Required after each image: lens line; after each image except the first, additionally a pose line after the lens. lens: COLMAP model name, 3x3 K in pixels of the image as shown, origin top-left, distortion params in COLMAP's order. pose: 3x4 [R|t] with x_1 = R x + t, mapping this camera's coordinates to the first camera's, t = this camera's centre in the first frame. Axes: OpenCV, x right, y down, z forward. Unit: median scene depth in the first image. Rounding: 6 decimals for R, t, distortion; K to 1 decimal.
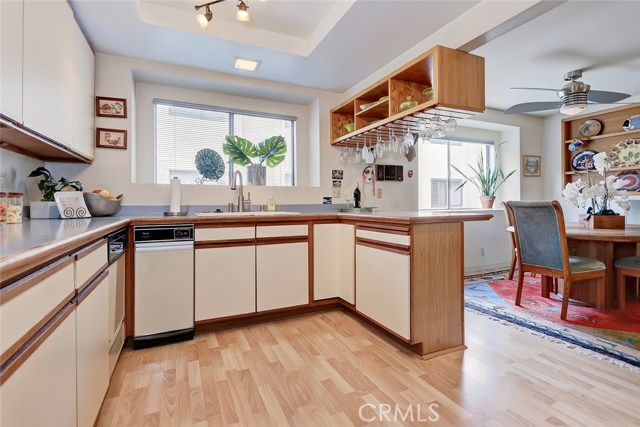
lens RADIAL K [[299.8, 0, 326.1], [0, 299.8, 203.8], [0, 0, 1]] dist [0.008635, -0.003137]
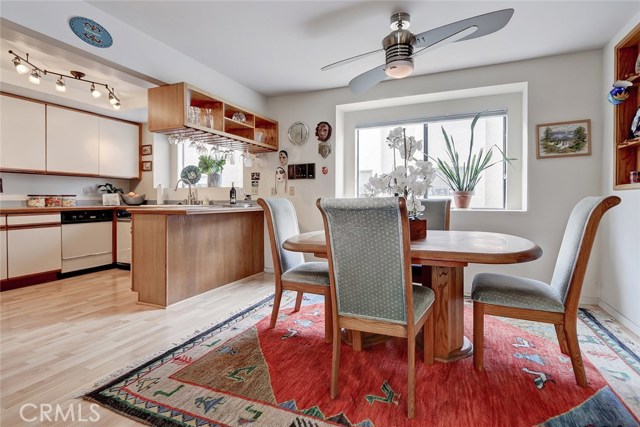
lens RADIAL K [[310.4, 0, 329.1], [0, 310.4, 202.4], [0, 0, 1]] dist [-0.000182, -0.001452]
pose [[0.684333, 0.012839, -0.729057, 1.183353], [-0.007454, 0.999916, 0.010611, -0.006979], [0.729132, -0.001827, 0.684371, 0.358652]]
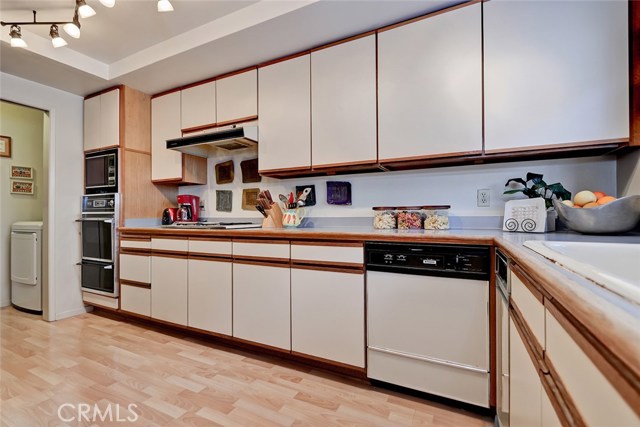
lens RADIAL K [[299.8, 0, 316.5], [0, 299.8, 213.5], [0, 0, 1]] dist [0.008635, -0.003137]
pose [[-0.780963, 0.005783, -0.624551, 0.060214], [0.004923, 0.999983, 0.003103, -0.004089], [0.624558, -0.000651, -0.780978, 0.763289]]
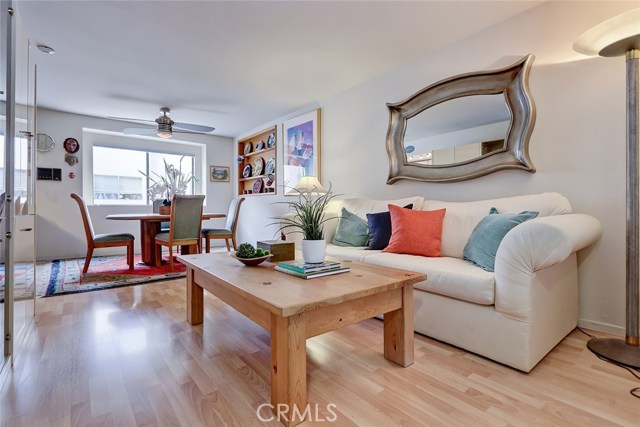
lens RADIAL K [[299.8, 0, 314.2], [0, 299.8, 211.4], [0, 0, 1]] dist [0.008635, -0.003137]
pose [[0.971145, 0.006980, 0.238386, 1.123528], [-0.008075, 0.999961, 0.003617, 0.046784], [-0.238351, -0.005438, 0.971164, -0.570926]]
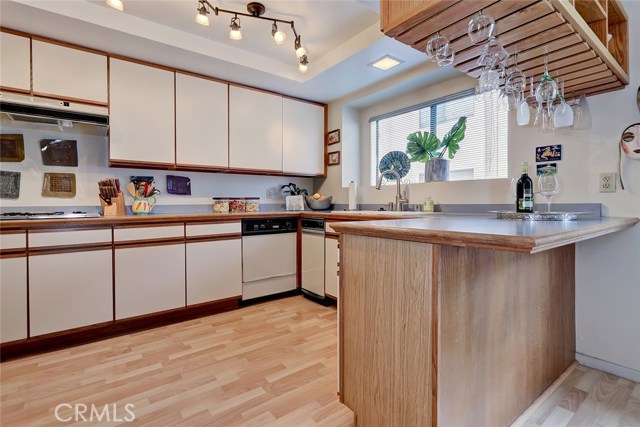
lens RADIAL K [[299.8, 0, 303.6], [0, 299.8, 206.8], [0, 0, 1]] dist [0.008635, -0.003137]
pose [[0.186175, 0.016980, -0.982370, 0.531614], [-0.002447, 0.999856, 0.016819, -0.002683], [0.982513, -0.000727, 0.186190, 0.433574]]
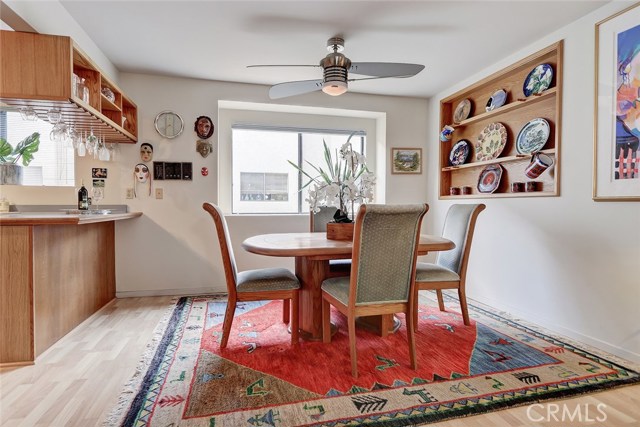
lens RADIAL K [[340.3, 0, 315.5], [0, 340.3, 213.6], [0, 0, 1]] dist [0.003532, -0.002795]
pose [[0.982047, 0.016273, -0.187934, 0.897361], [-0.012537, 0.999700, 0.021051, -0.003521], [0.188220, -0.018317, 0.981956, 0.101267]]
